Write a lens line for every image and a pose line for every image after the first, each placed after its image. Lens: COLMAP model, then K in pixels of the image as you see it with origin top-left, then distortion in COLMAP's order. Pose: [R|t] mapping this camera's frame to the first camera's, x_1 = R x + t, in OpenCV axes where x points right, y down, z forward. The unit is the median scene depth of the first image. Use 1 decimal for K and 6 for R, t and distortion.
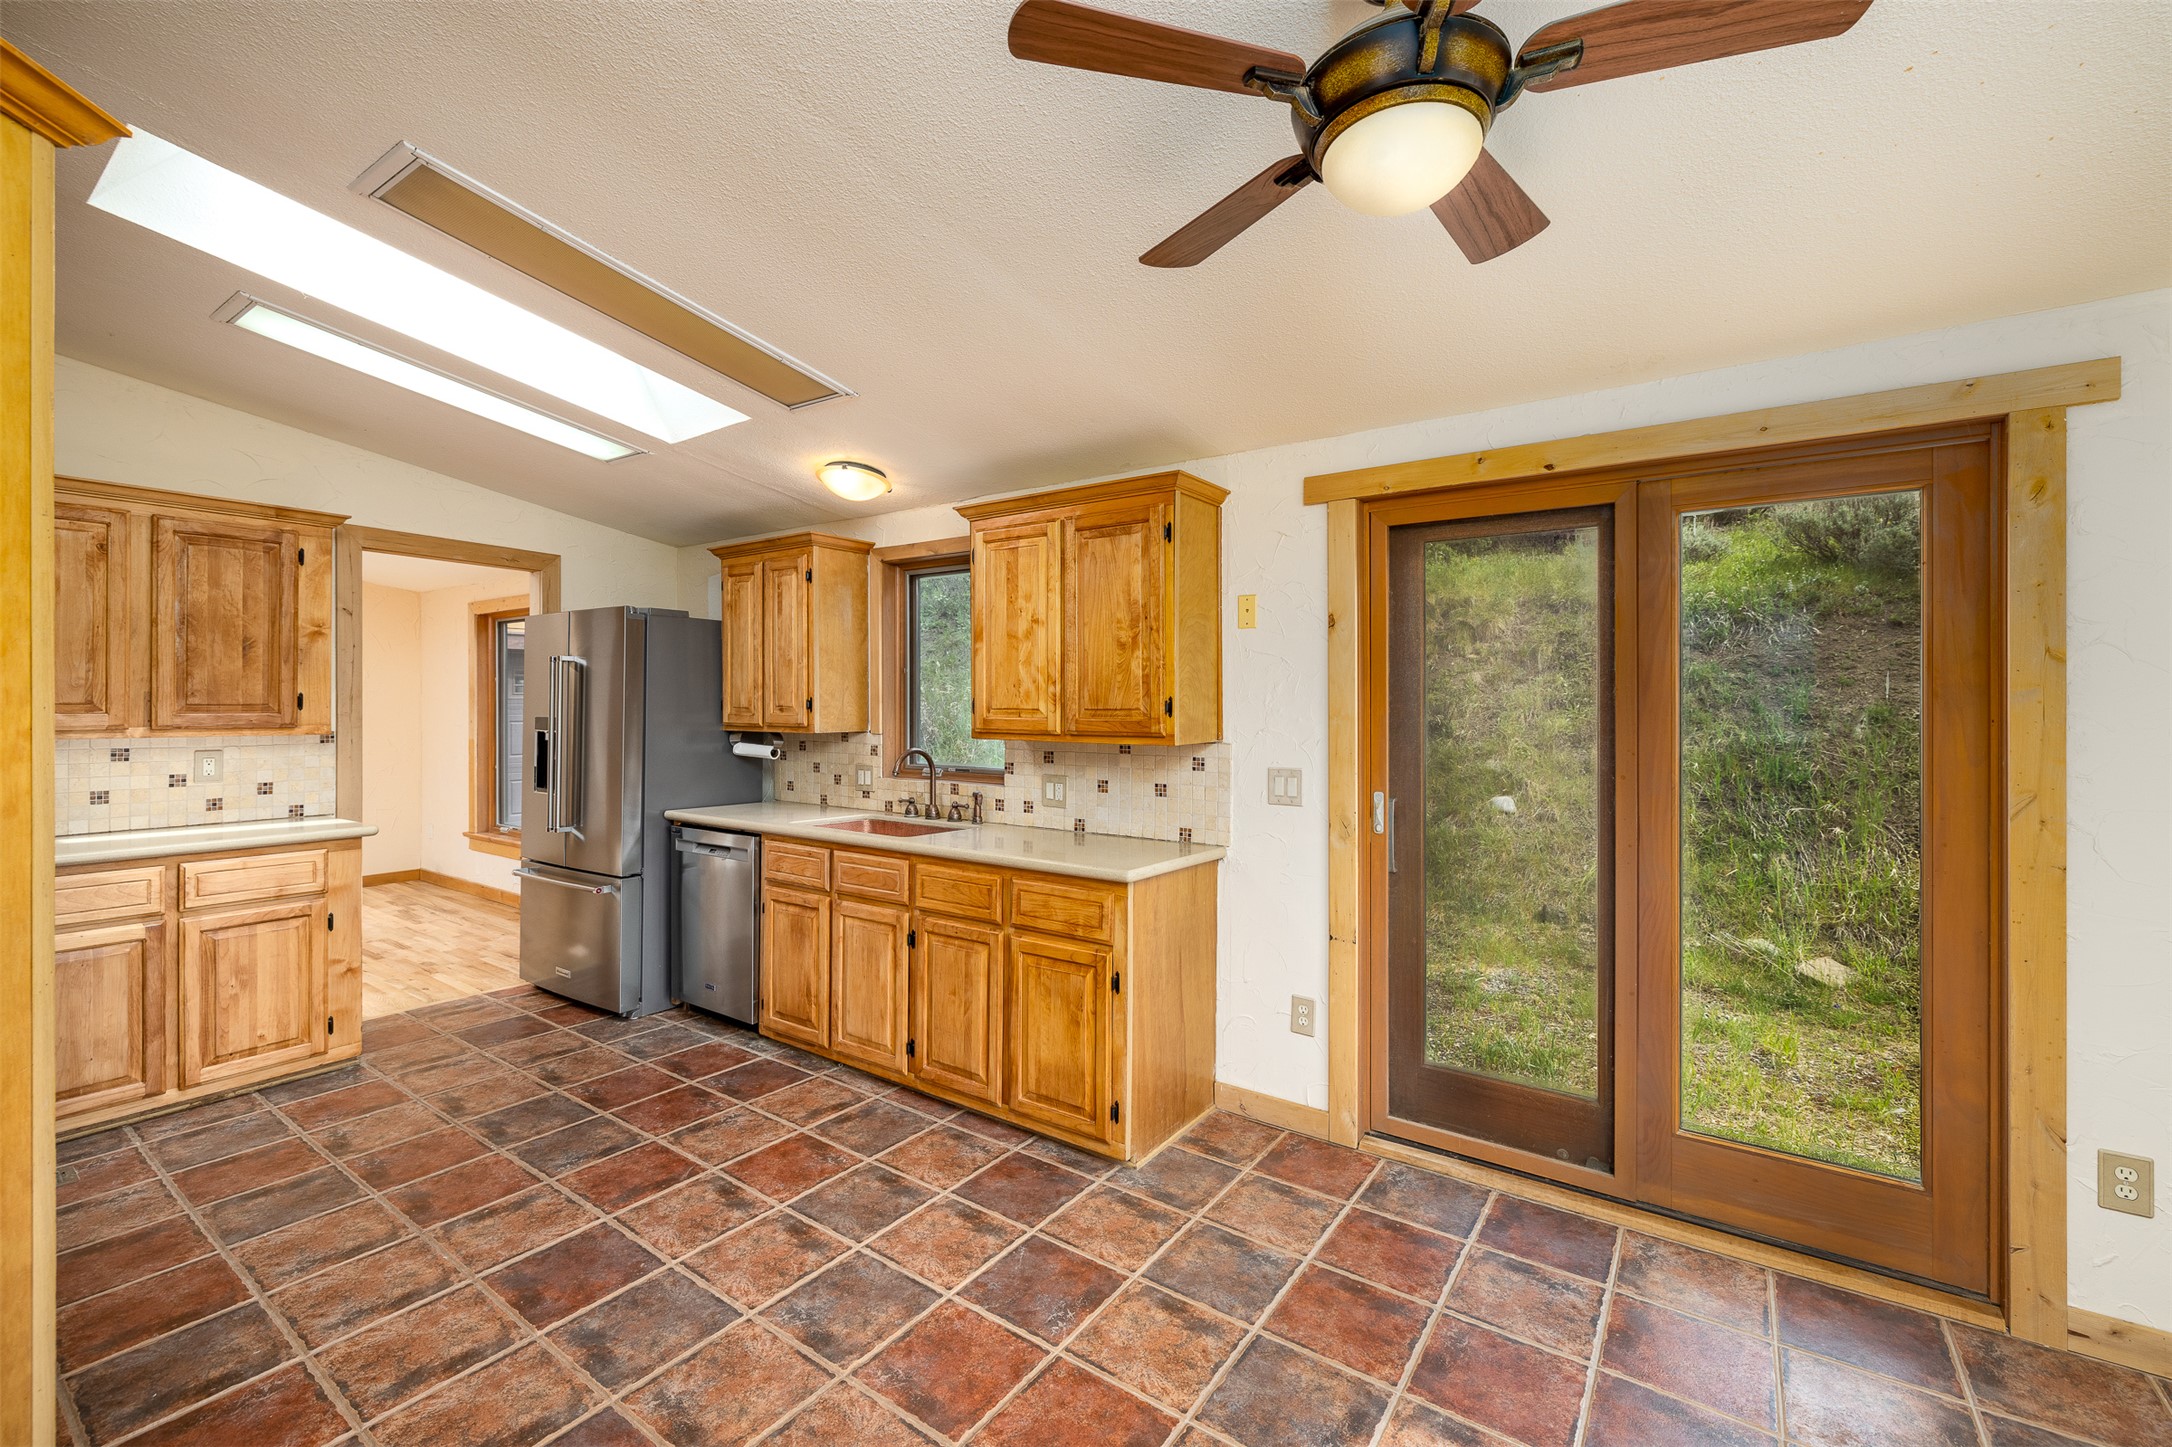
lens RADIAL K [[919.6, 0, 1073.6], [0, 919.6, 706.7], [0, 0, 1]] dist [0.003372, 0.000894]
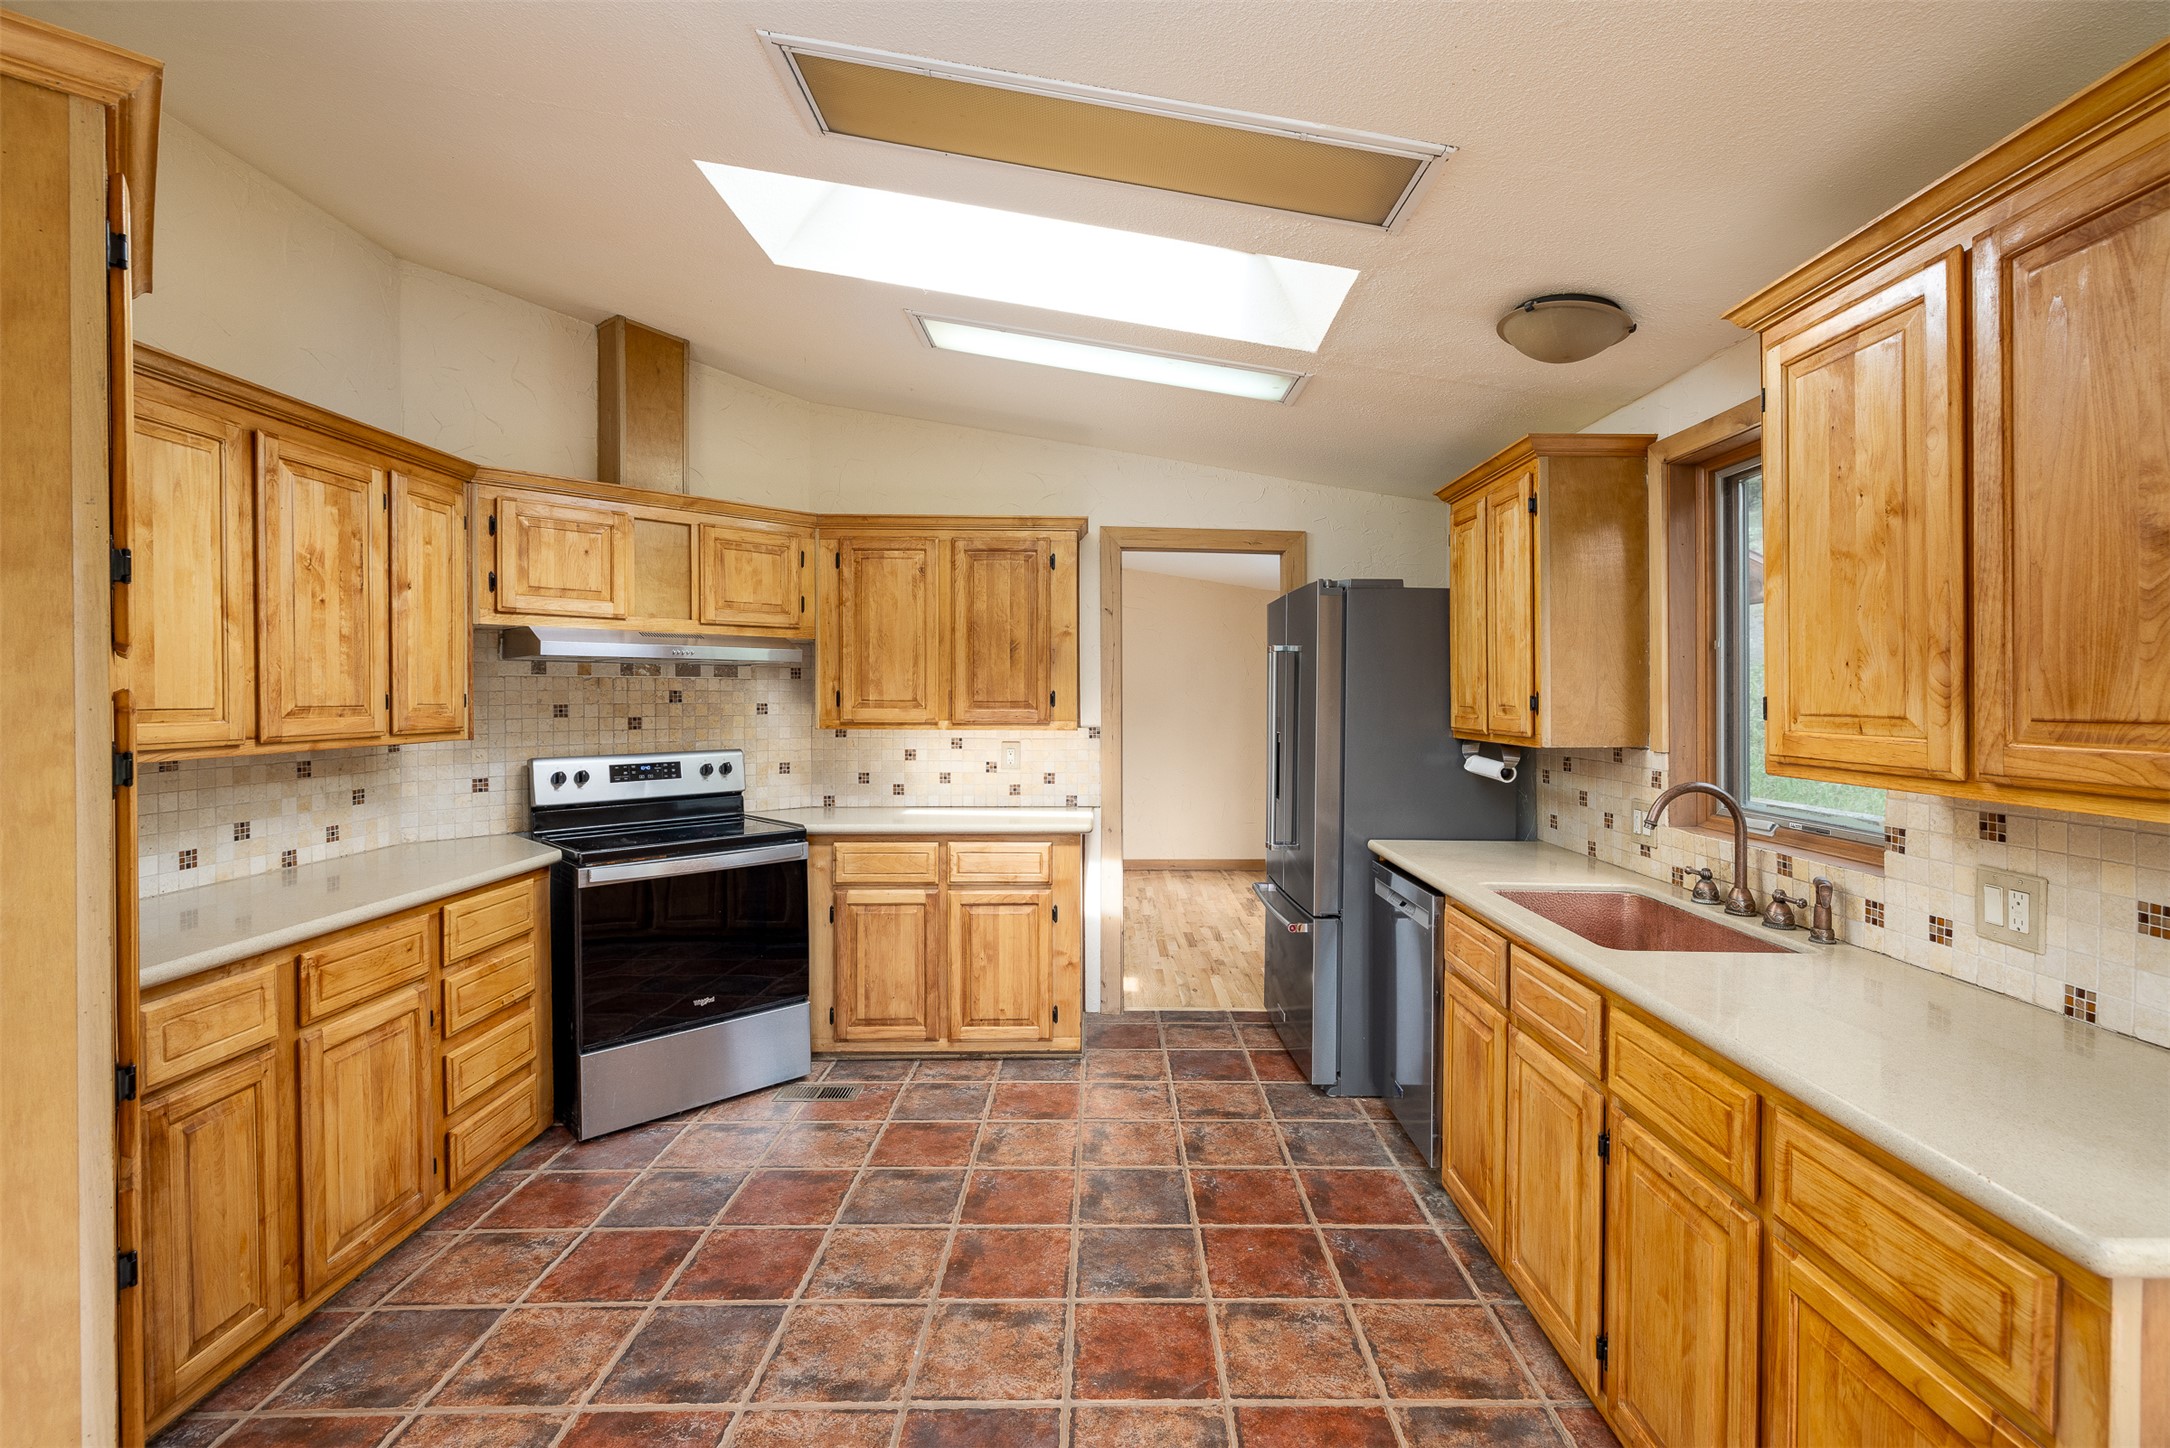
lens RADIAL K [[975.2, 0, 1092.0], [0, 975.2, 701.2], [0, 0, 1]] dist [-0.001987, -0.000317]
pose [[0.597046, 0.002008, -0.802204, 0.091604], [-0.003115, 0.999995, 0.000185, -0.003445], [0.802201, 0.002388, 0.597050, 0.398939]]
